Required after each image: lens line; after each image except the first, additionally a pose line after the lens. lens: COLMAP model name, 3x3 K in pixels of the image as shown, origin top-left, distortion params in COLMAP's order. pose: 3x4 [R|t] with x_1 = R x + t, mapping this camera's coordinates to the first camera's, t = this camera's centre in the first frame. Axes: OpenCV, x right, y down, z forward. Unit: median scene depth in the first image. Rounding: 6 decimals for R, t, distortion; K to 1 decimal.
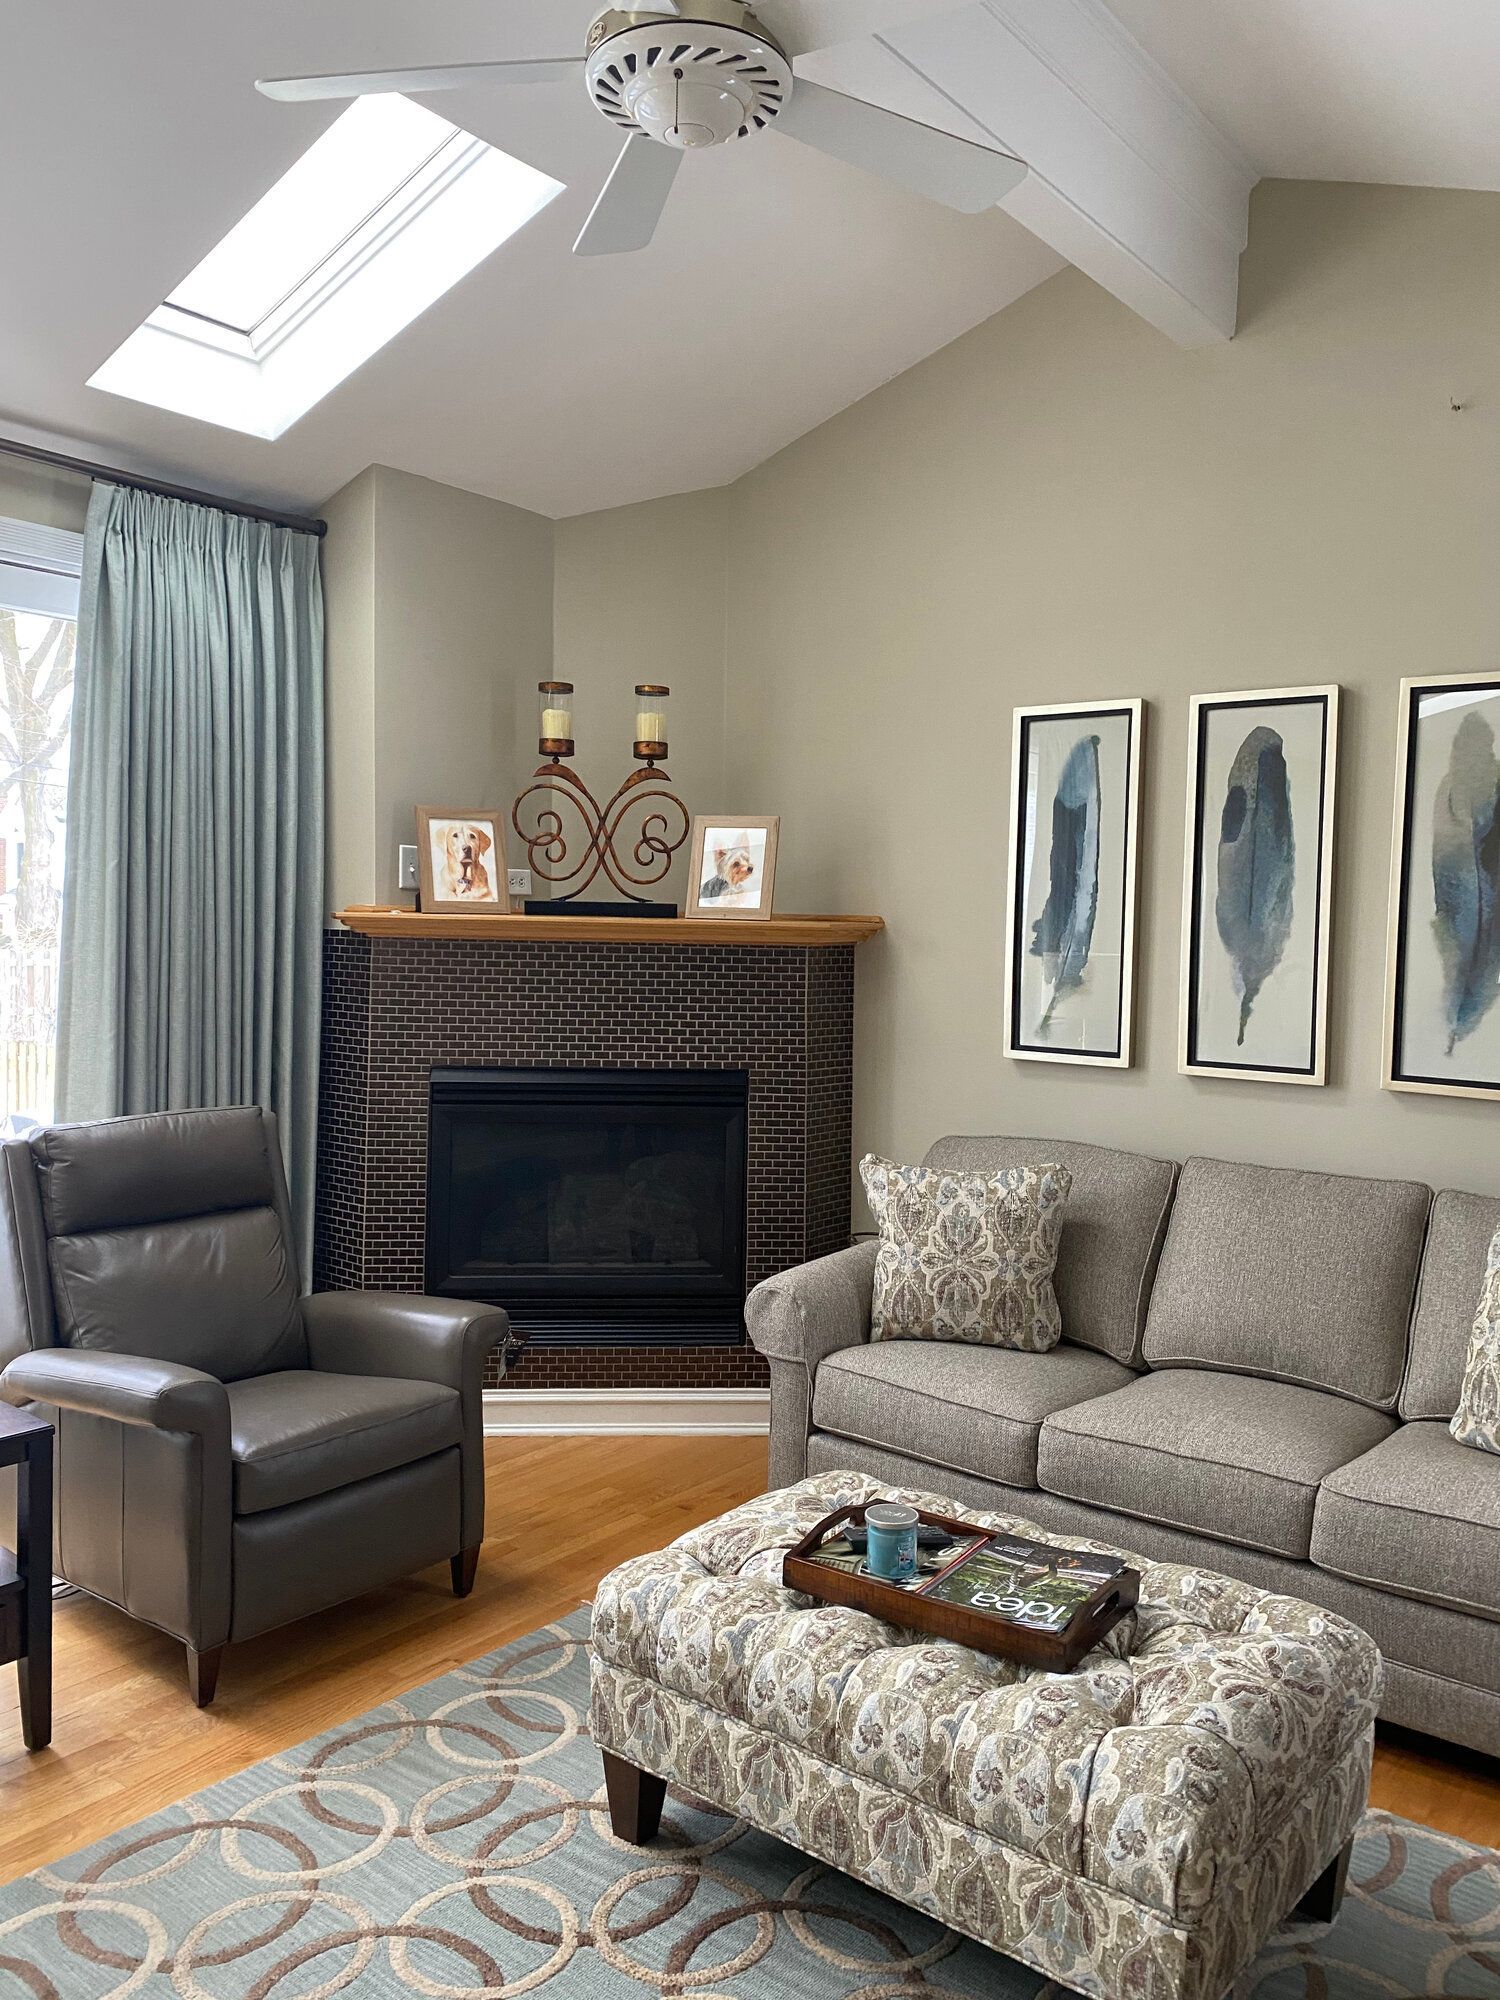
lens RADIAL K [[1536.8, 0, 748.0], [0, 1536.8, 993.1], [0, 0, 1]] dist [0.048194, -0.062611]
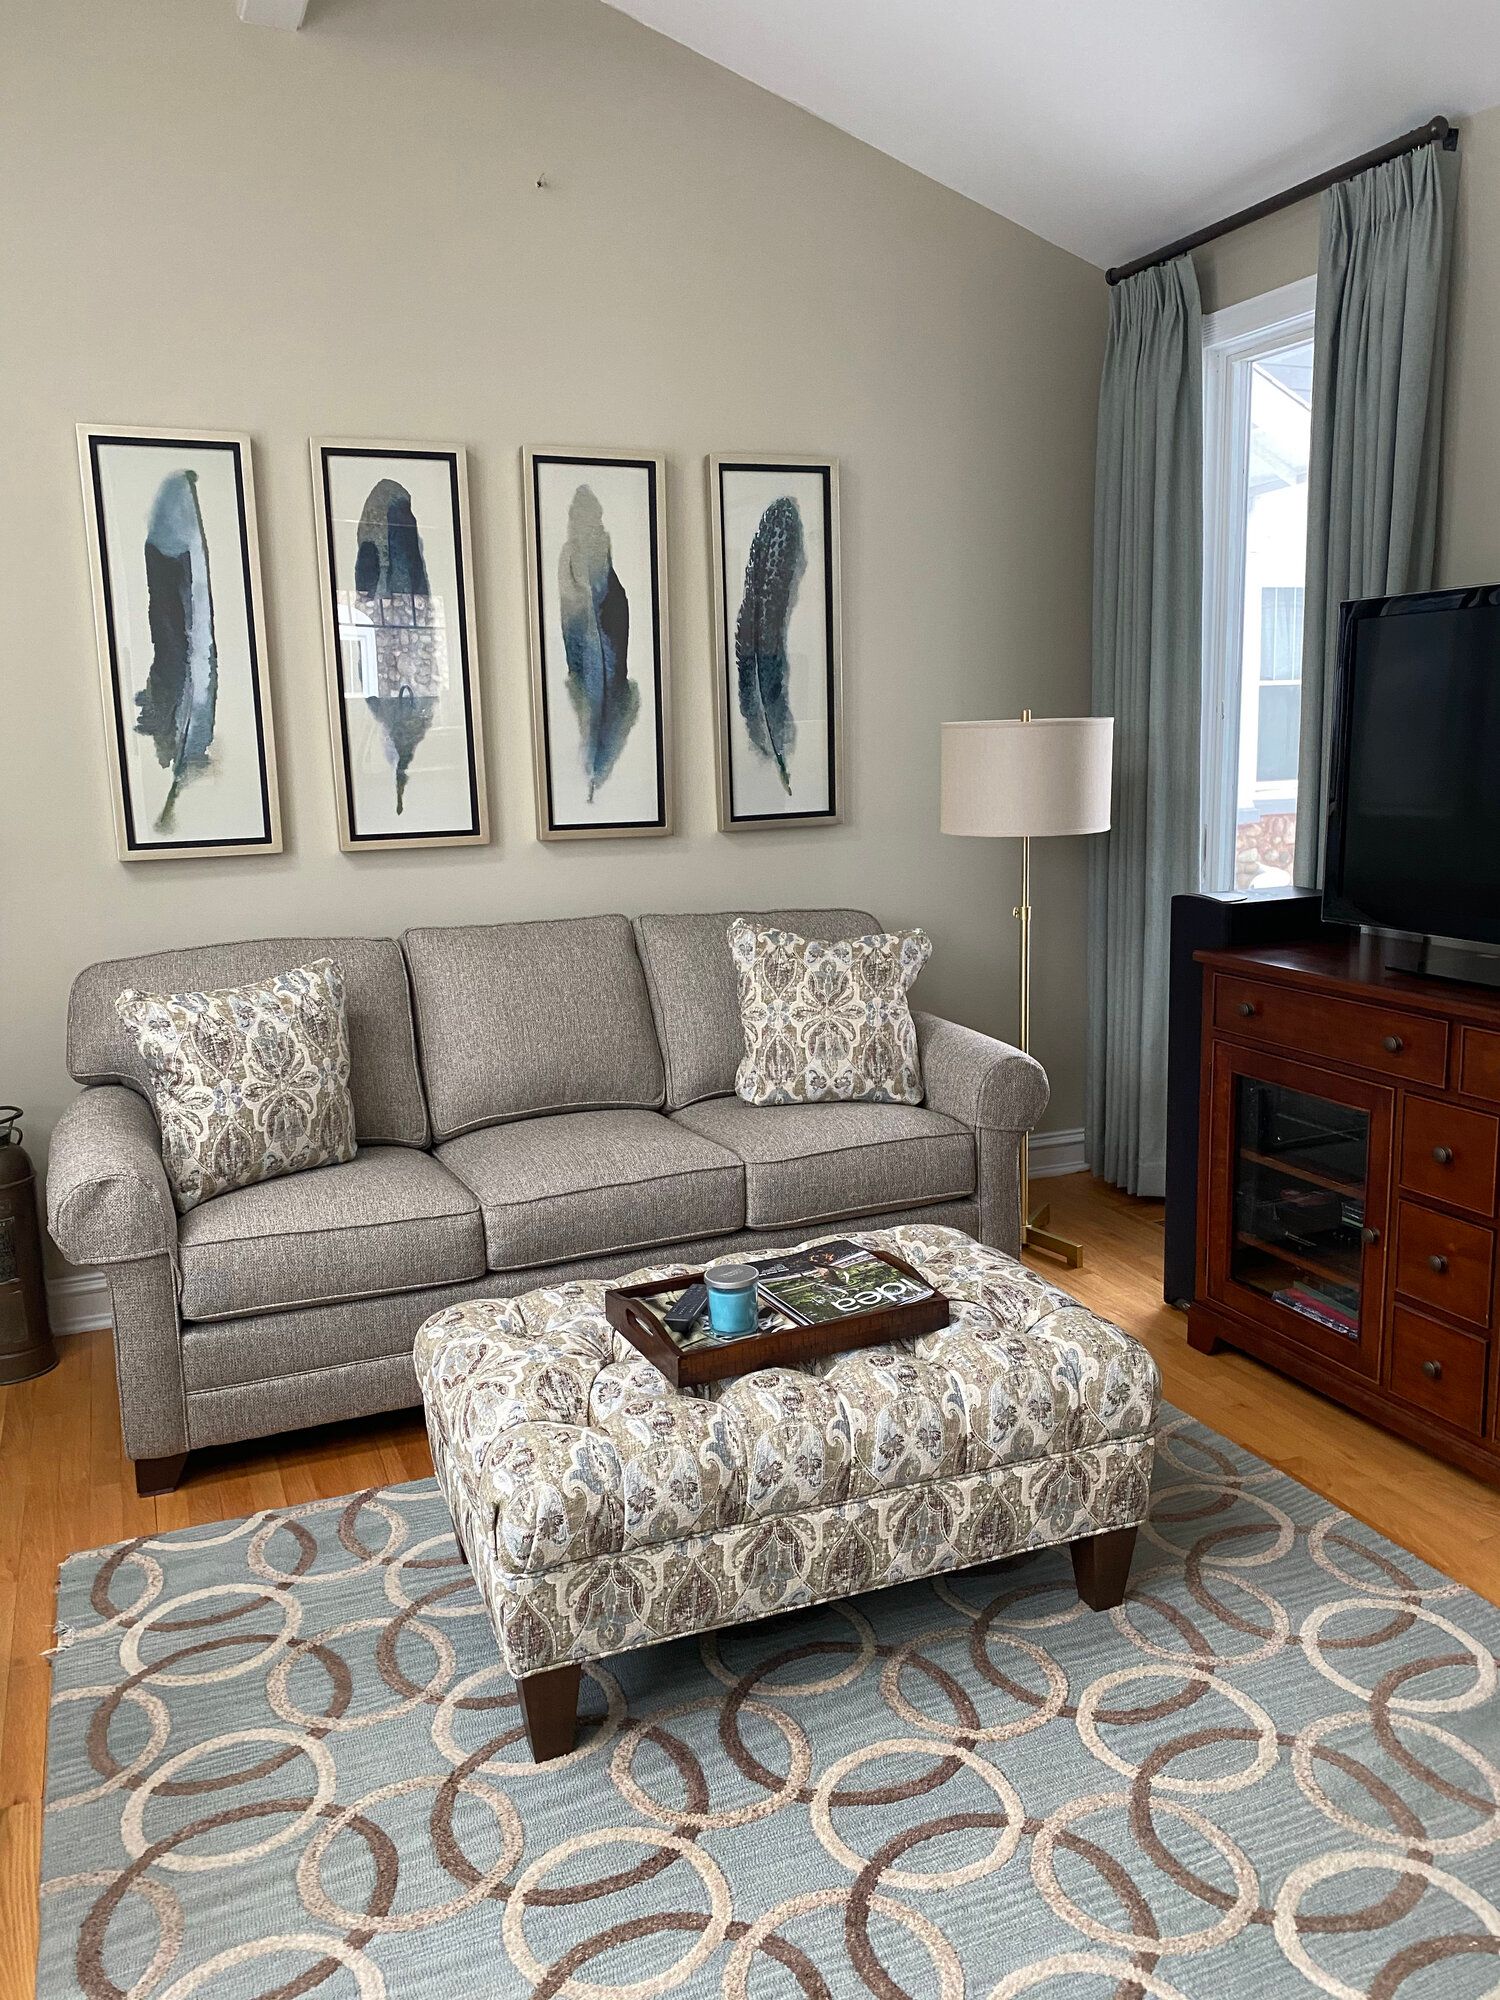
lens RADIAL K [[1522.4, 0, 756.5], [0, 1522.4, 1004.3], [0, 0, 1]] dist [0.109000, -0.197096]
pose [[0.483082, -0.193294, 0.853973, -0.469816], [0.079706, 0.980986, 0.176955, -0.002883], [-0.871940, -0.017417, 0.489303, 0.343801]]
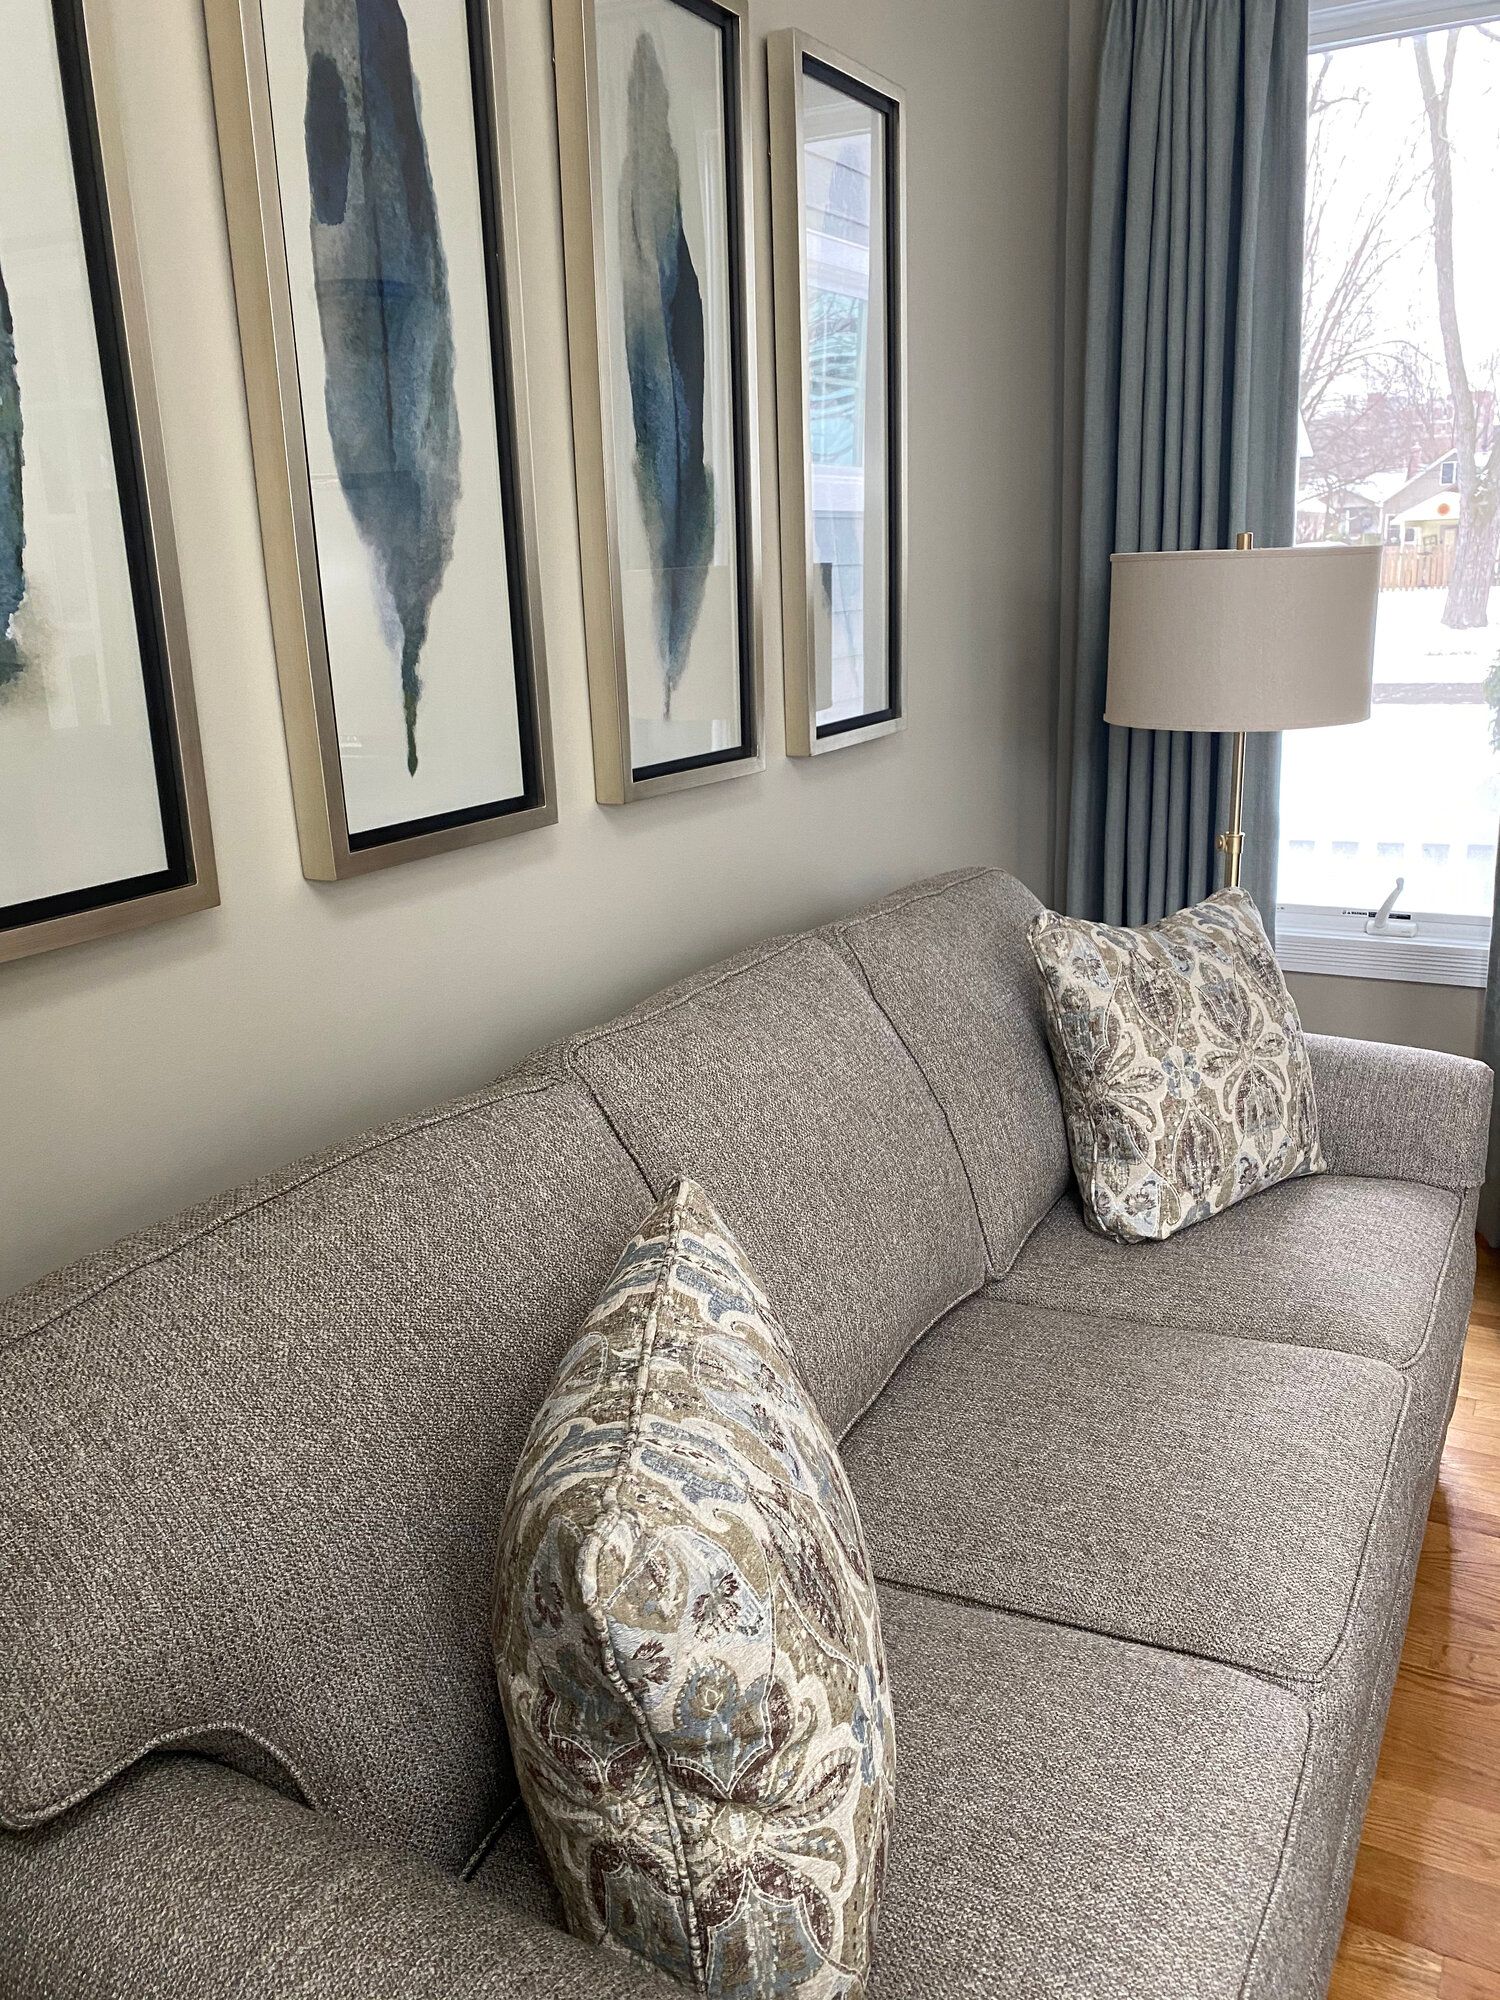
lens RADIAL K [[1536.8, 0, 748.0], [0, 1536.8, 993.1], [0, 0, 1]] dist [0.048194, -0.062611]
pose [[-0.159089, -0.274056, 0.948464, -0.109636], [0.085203, 0.953303, 0.289746, -0.023758], [-0.983581, 0.126908, -0.128309, 1.053050]]
